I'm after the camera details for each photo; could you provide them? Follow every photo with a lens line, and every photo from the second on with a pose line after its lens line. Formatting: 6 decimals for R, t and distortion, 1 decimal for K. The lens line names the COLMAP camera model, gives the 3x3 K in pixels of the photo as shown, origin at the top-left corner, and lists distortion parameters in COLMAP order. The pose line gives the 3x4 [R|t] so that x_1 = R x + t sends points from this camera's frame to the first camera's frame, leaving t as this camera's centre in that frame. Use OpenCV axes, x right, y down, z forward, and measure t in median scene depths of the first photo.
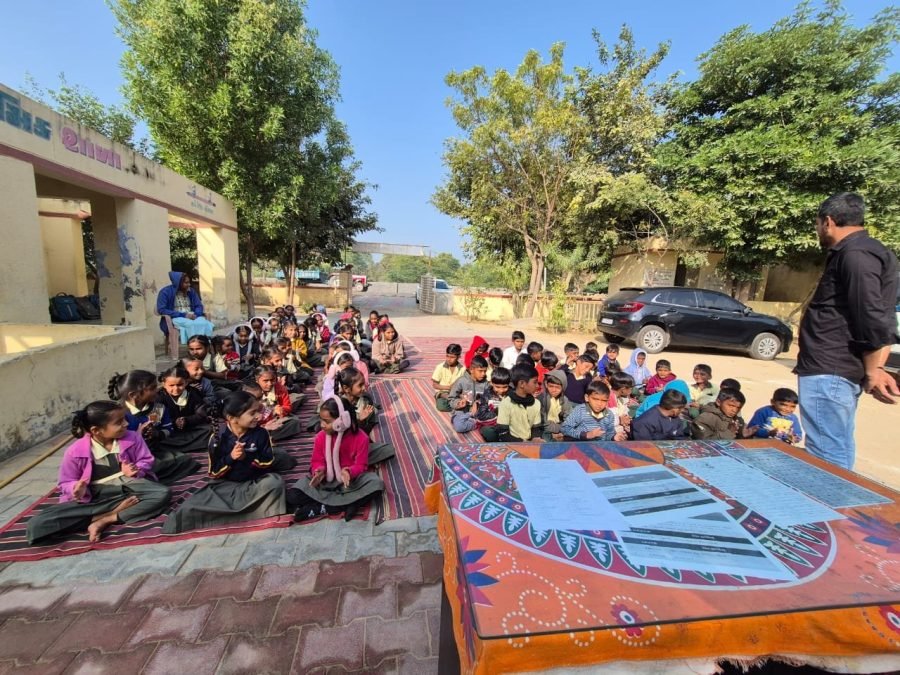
lens RADIAL K [[360.2, 0, 451.5], [0, 360.2, 333.4], [0, 0, 1]] dist [-0.011655, 0.000404]
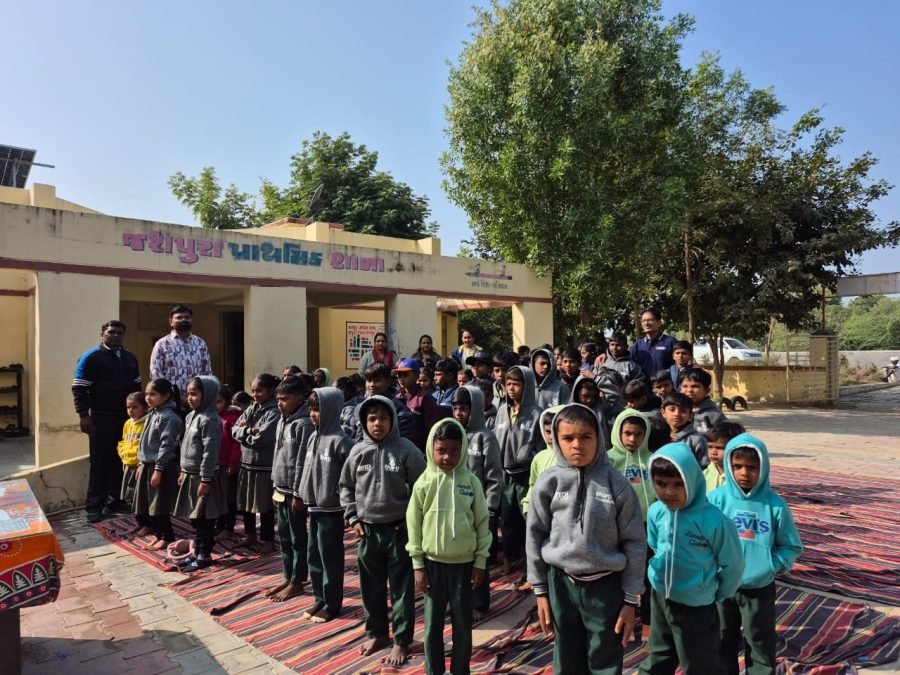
lens RADIAL K [[628.1, 0, 447.6], [0, 628.1, 345.0], [0, 0, 1]] dist [0.027198, -0.032968]
pose [[0.474363, -0.061279, -0.878194, 0.509961], [-0.078454, 0.990662, -0.111504, -0.023044], [0.876826, 0.121791, 0.465126, 0.183893]]
